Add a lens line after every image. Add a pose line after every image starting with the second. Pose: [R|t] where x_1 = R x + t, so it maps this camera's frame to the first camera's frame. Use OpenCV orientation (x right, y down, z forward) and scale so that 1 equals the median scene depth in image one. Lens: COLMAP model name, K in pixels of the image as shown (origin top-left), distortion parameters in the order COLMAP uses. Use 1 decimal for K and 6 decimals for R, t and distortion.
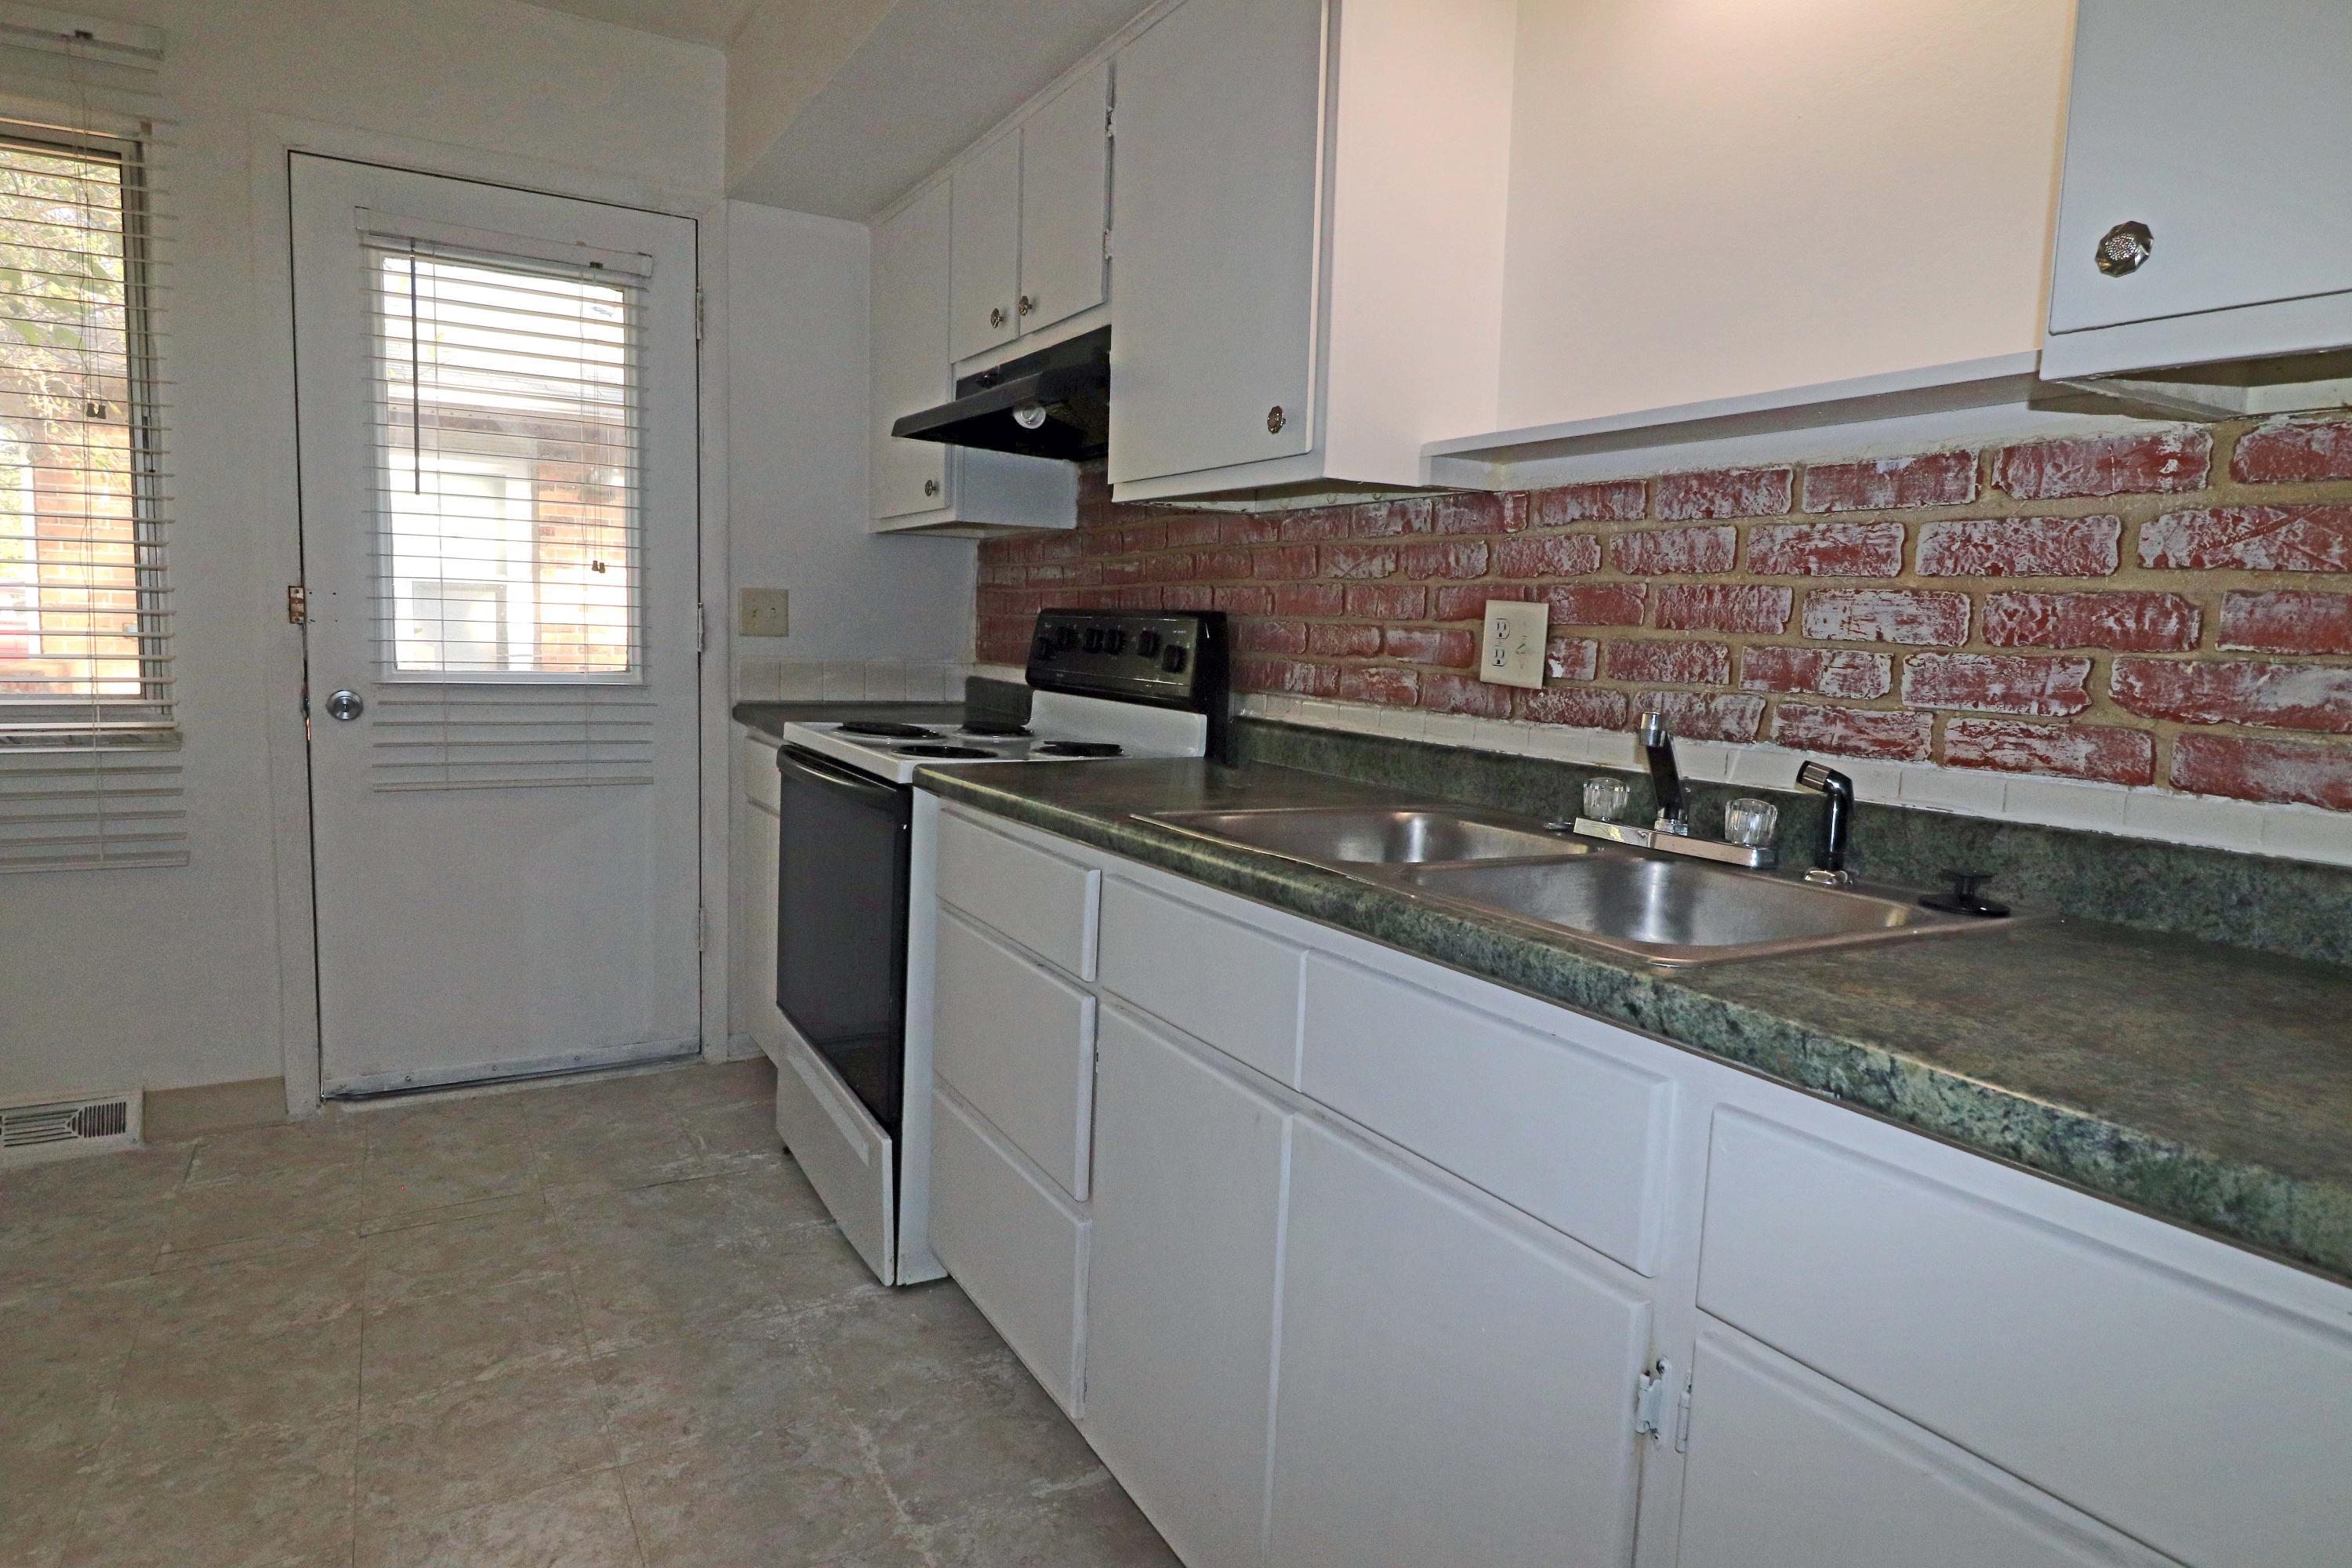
lens RADIAL K [[1351.4, 0, 1178.7], [0, 1351.4, 769.3], [0, 0, 1]] dist [0.008415, -0.012450]
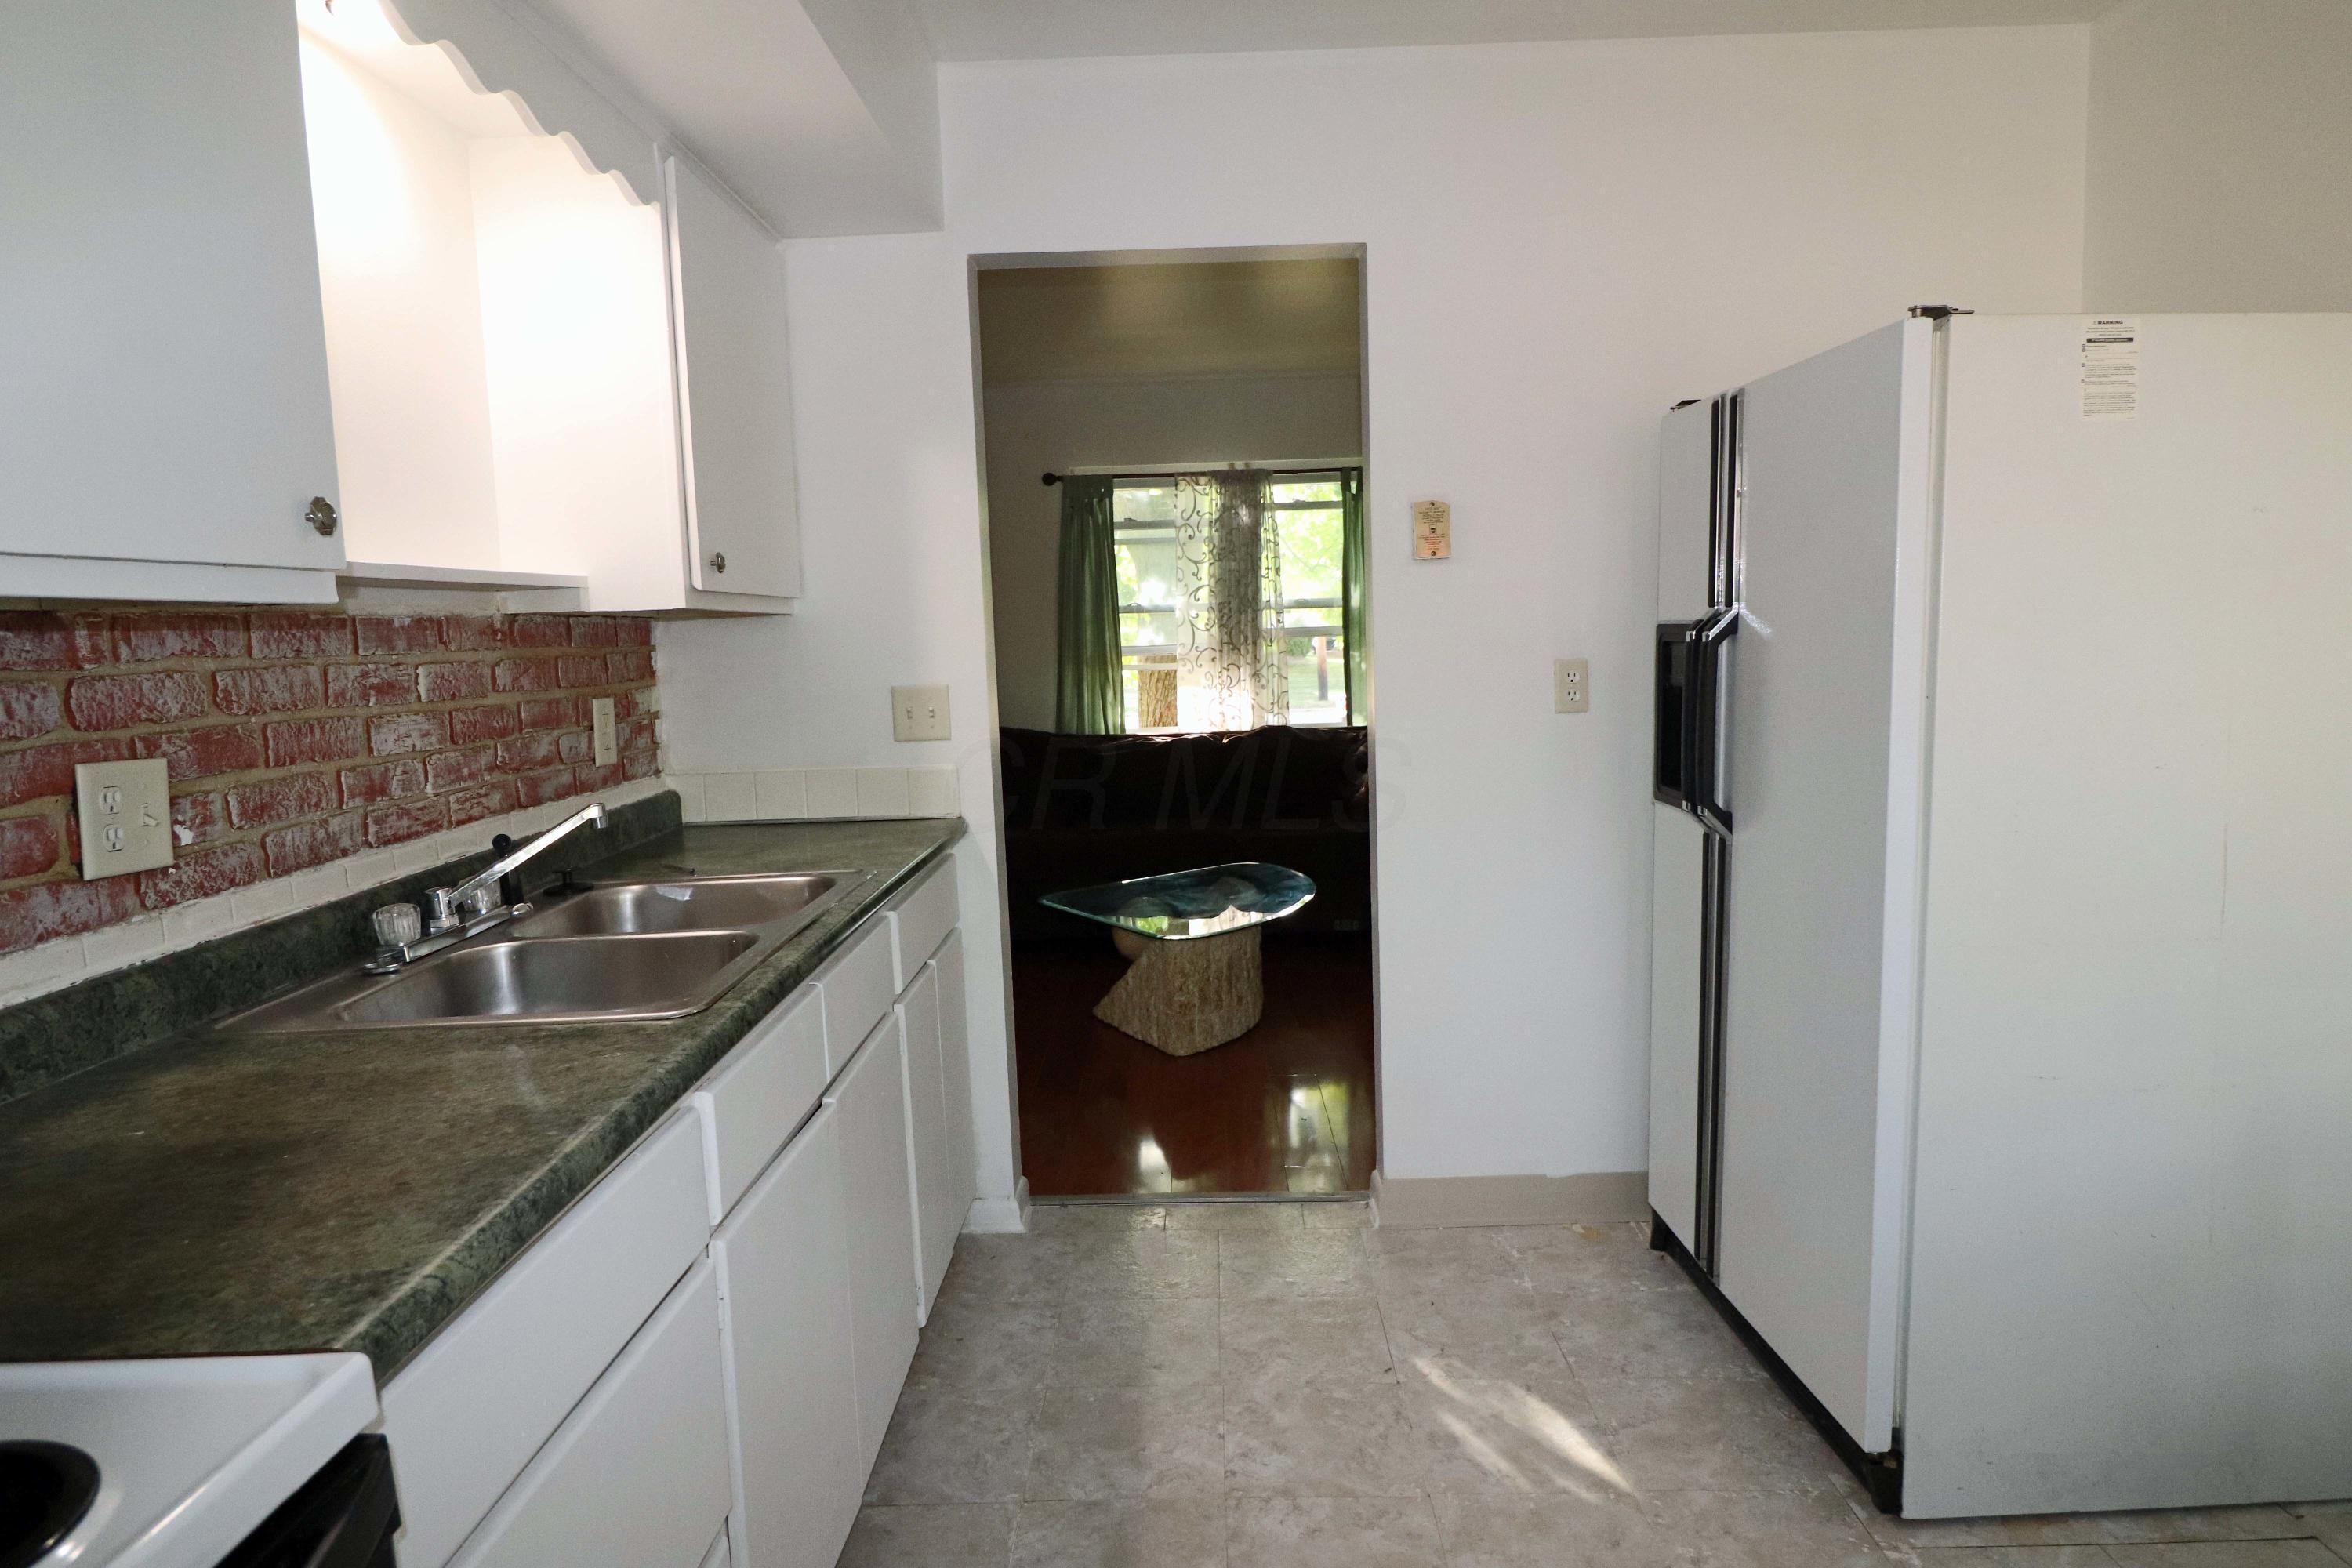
lens RADIAL K [[1351.4, 0, 1176.2], [0, 1351.4, 789.3], [0, 0, 1]] dist [0.008415, -0.012450]
pose [[-0.857130, -0.064966, 0.510987, -0.624180], [0.062979, 0.971355, 0.229137, -0.240423], [-0.511235, 0.228581, -0.828486, 1.308885]]
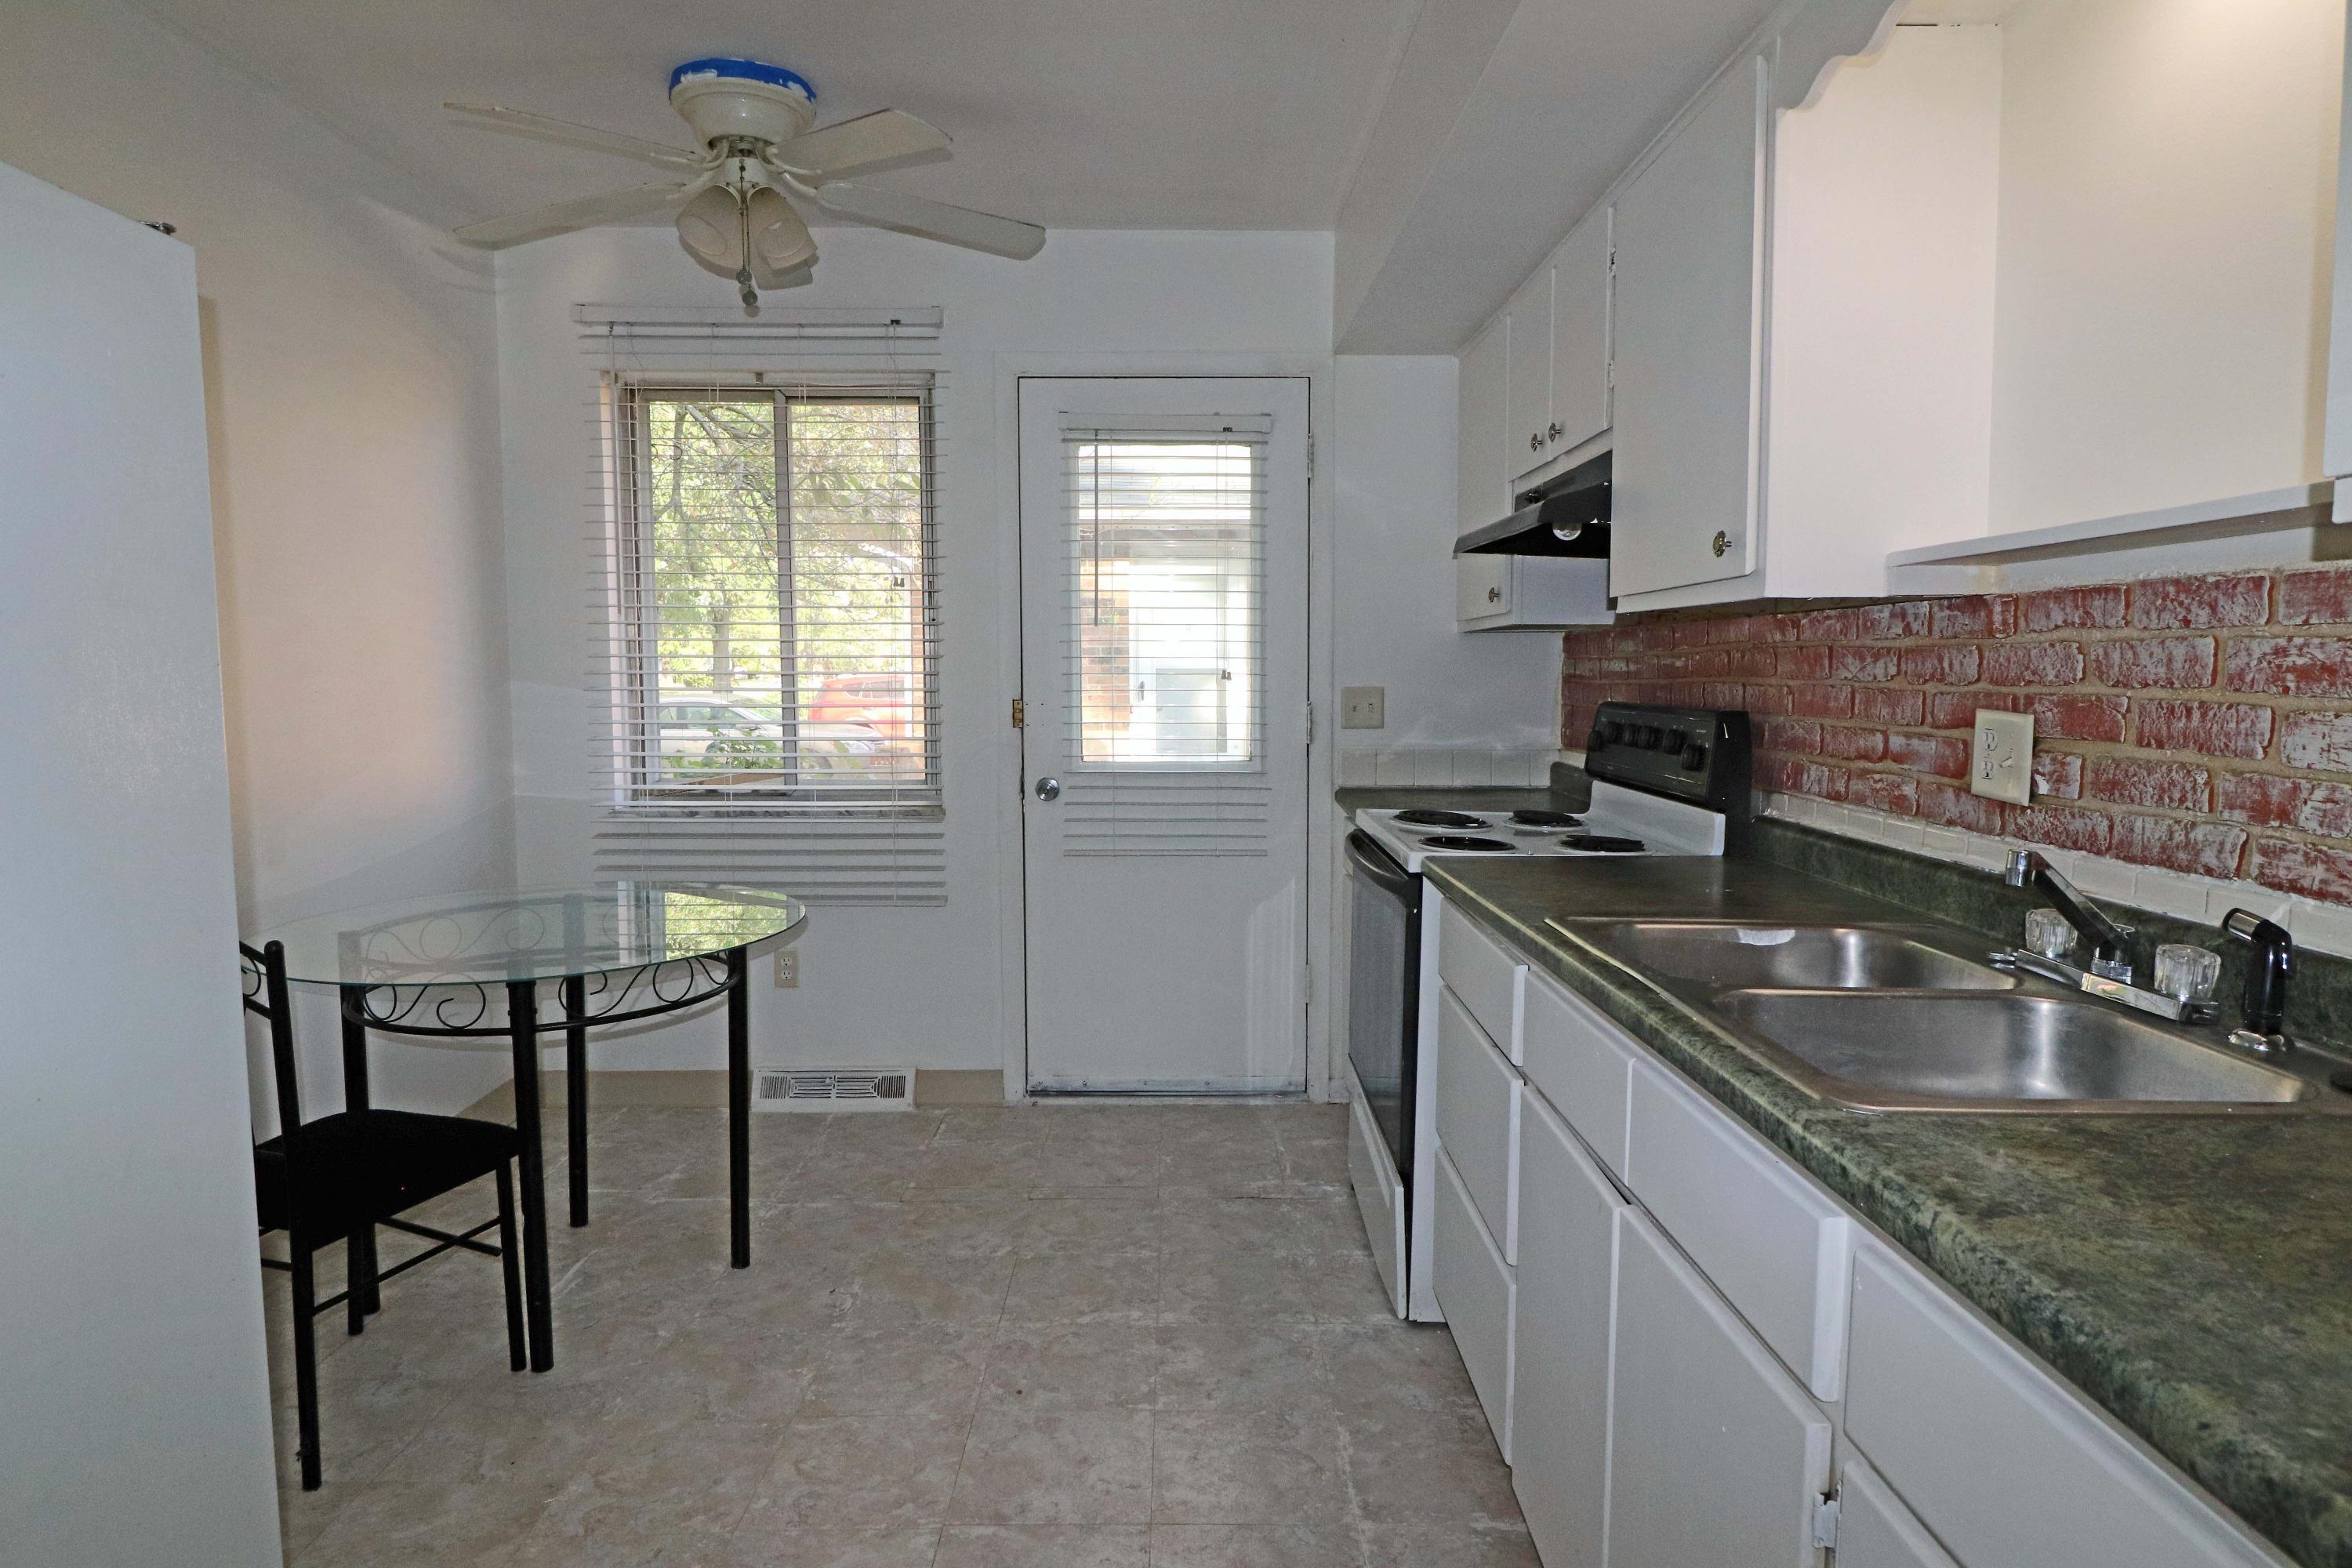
lens RADIAL K [[1351.4, 0, 1177.9], [0, 1351.4, 777.7], [0, 0, 1]] dist [0.008415, -0.012450]
pose [[0.865689, 0.007028, -0.500533, 0.221208], [-0.024918, 0.999267, -0.029066, -0.035956], [0.499962, 0.037634, 0.865229, -0.098017]]
